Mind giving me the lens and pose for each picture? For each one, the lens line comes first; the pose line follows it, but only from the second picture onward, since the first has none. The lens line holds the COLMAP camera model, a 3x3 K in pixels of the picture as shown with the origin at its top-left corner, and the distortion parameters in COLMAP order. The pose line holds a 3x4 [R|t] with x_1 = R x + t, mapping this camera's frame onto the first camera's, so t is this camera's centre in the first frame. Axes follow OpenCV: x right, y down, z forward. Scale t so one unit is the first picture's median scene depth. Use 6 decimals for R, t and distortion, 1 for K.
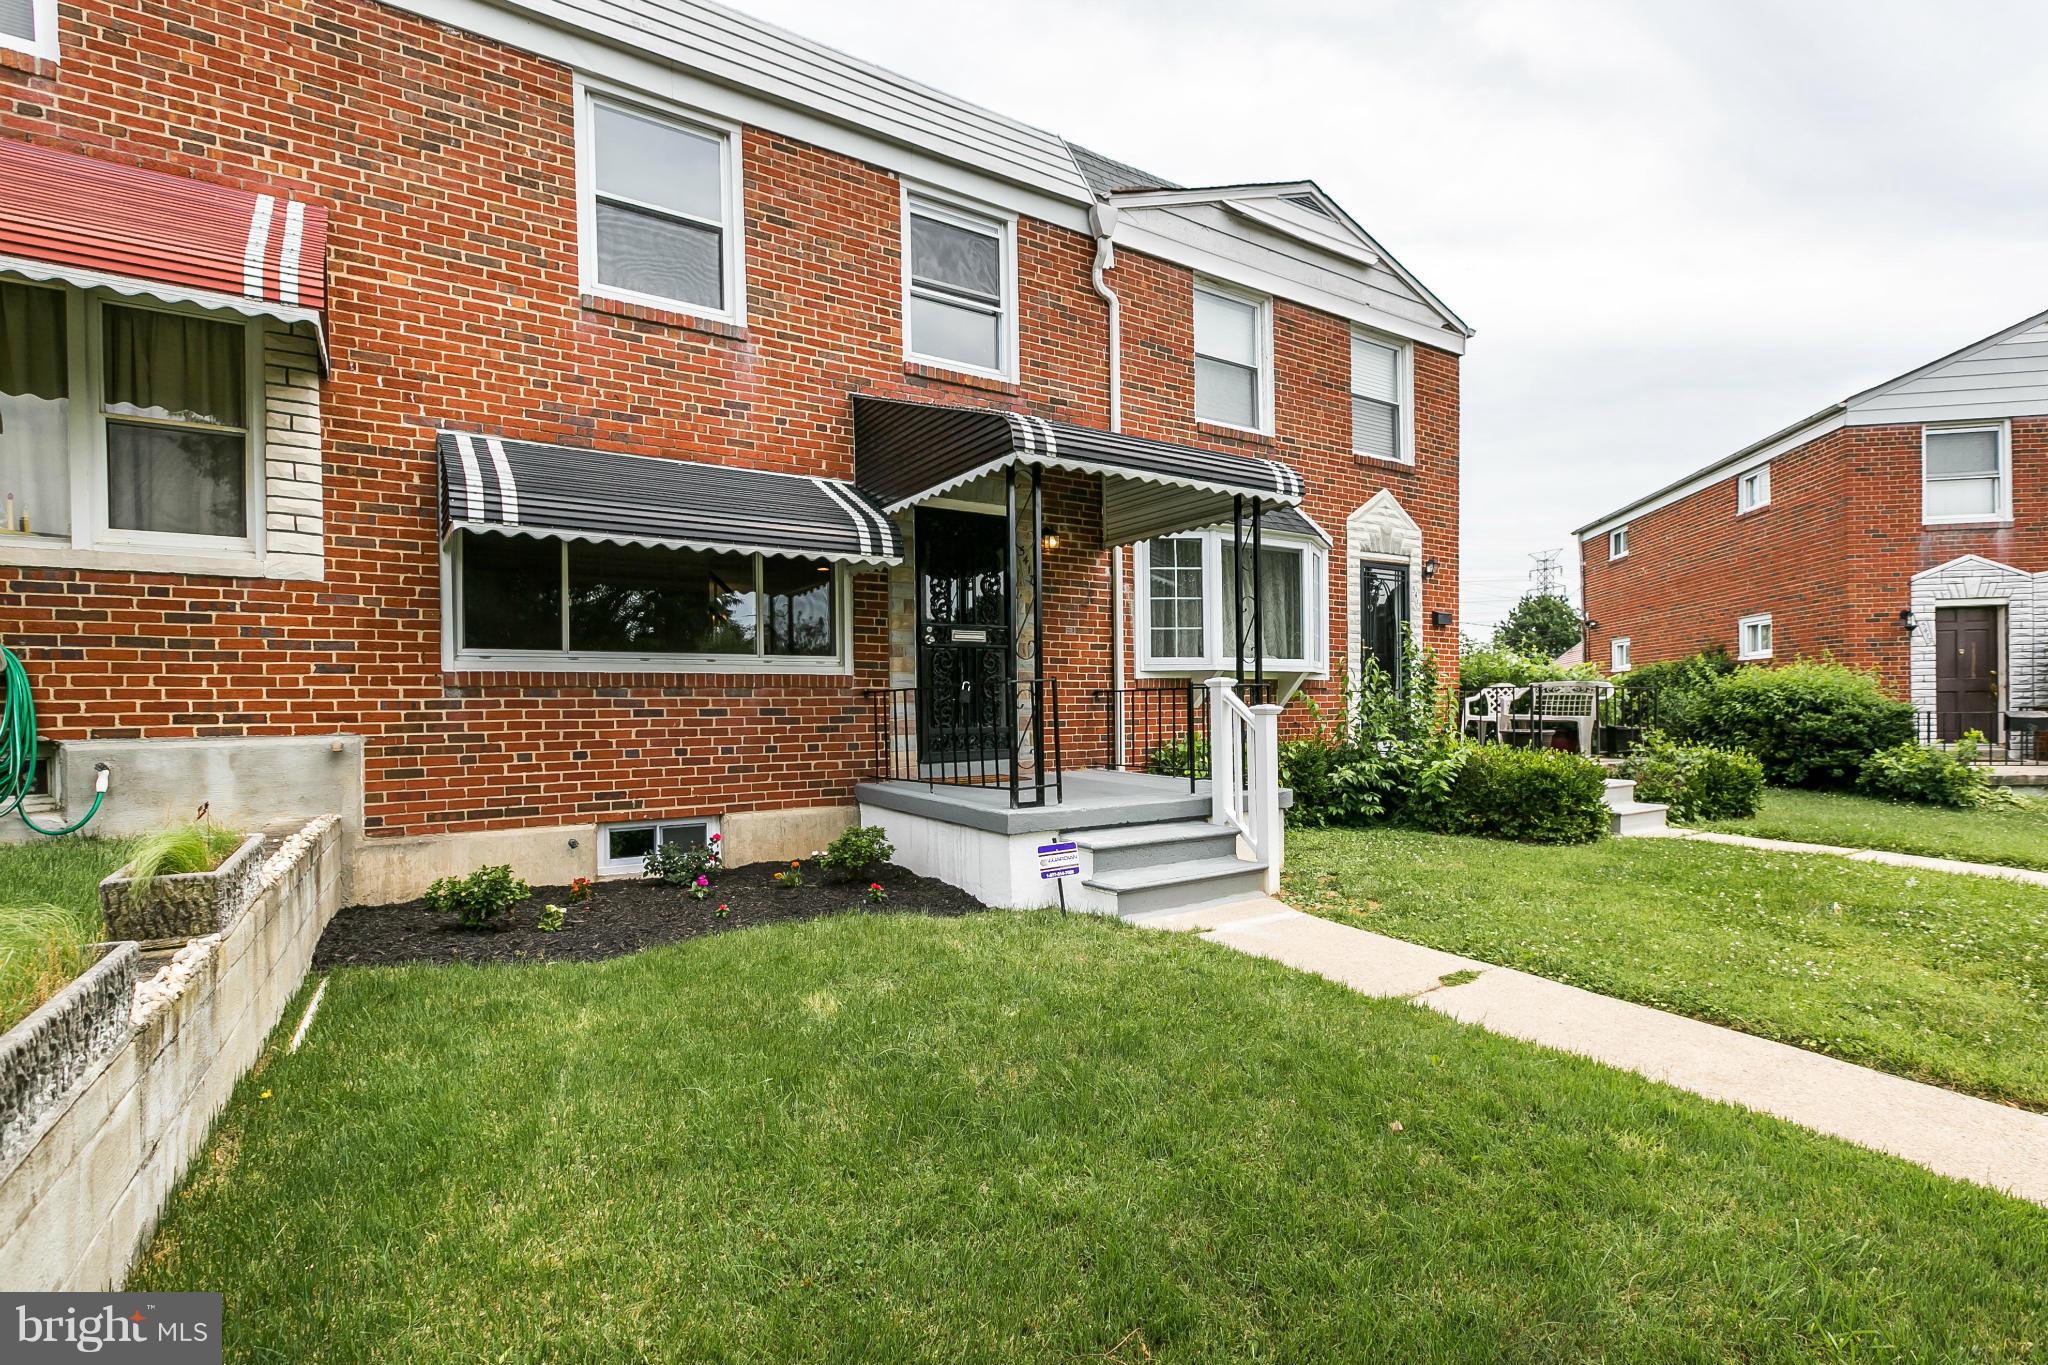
lens RADIAL K [[940.6, 0, 1026.3], [0, 940.6, 705.1], [0, 0, 1]] dist [0.000159, -0.000394]
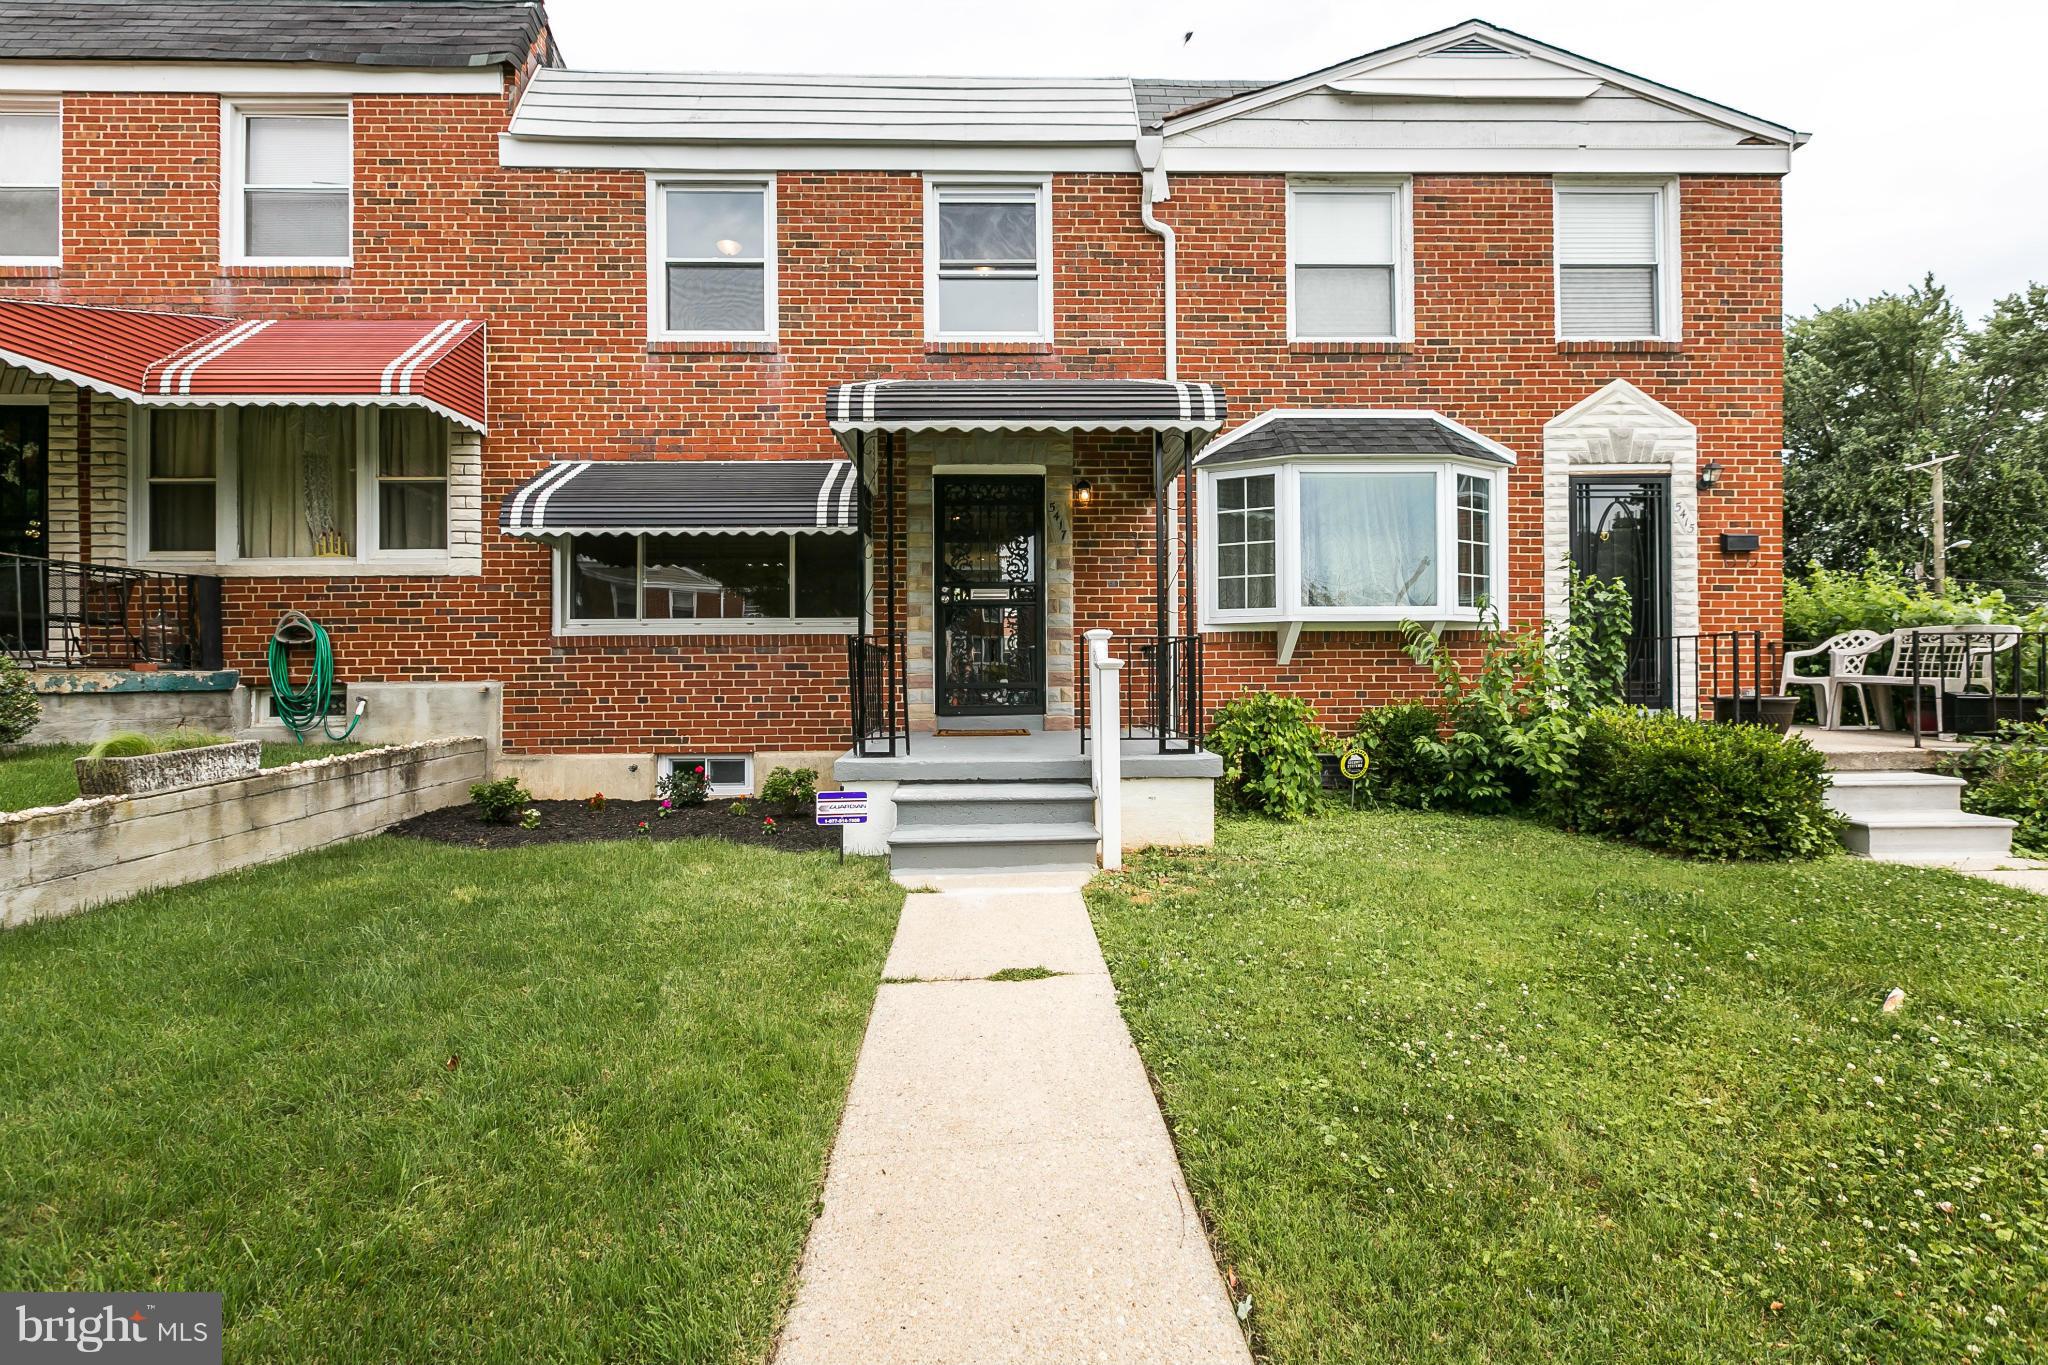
lens RADIAL K [[917.9, 0, 1014.8], [0, 917.9, 654.7], [0, 0, 1]] dist [0.000596, -0.000275]
pose [[0.854424, -0.005124, -0.519550, 0.551488], [-0.000831, 0.999937, -0.011228, 0.004818], [0.519575, 0.010025, 0.854366, 0.172141]]
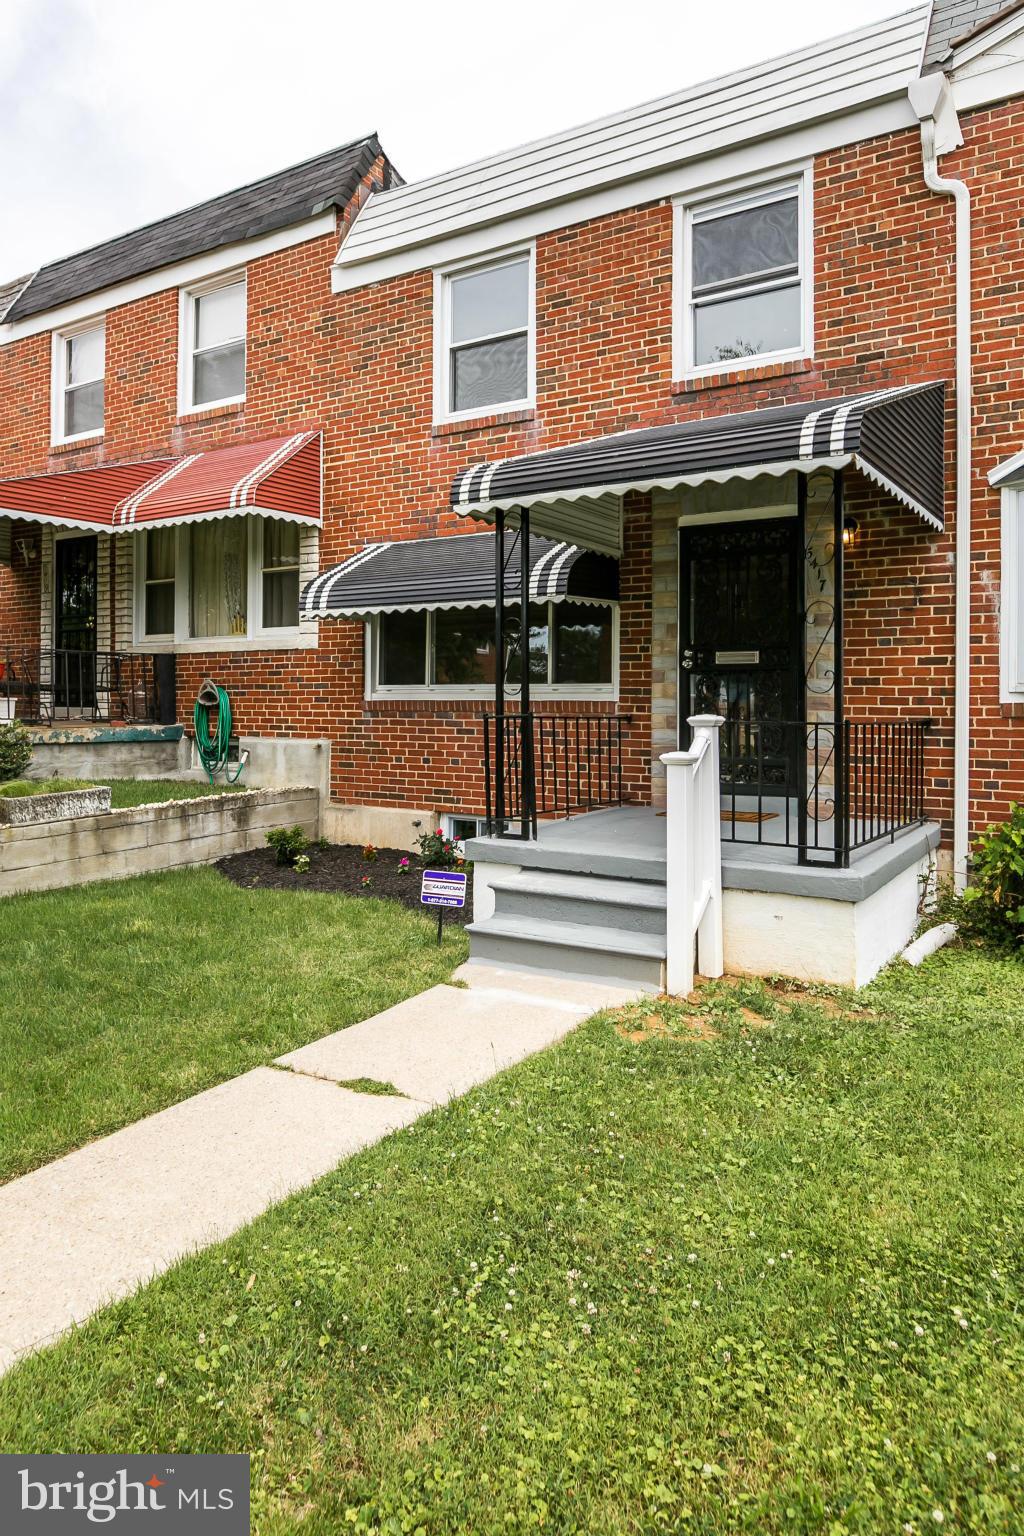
lens RADIAL K [[1002.8, 0, 511.5], [0, 1002.8, 685.9], [0, 0, 1]] dist [-0.007016, -0.000959]
pose [[0.408854, -0.002901, -0.912595, 0.832896], [-0.007573, 0.999950, -0.006571, -0.043155], [0.912568, 0.009598, 0.408812, 0.459154]]
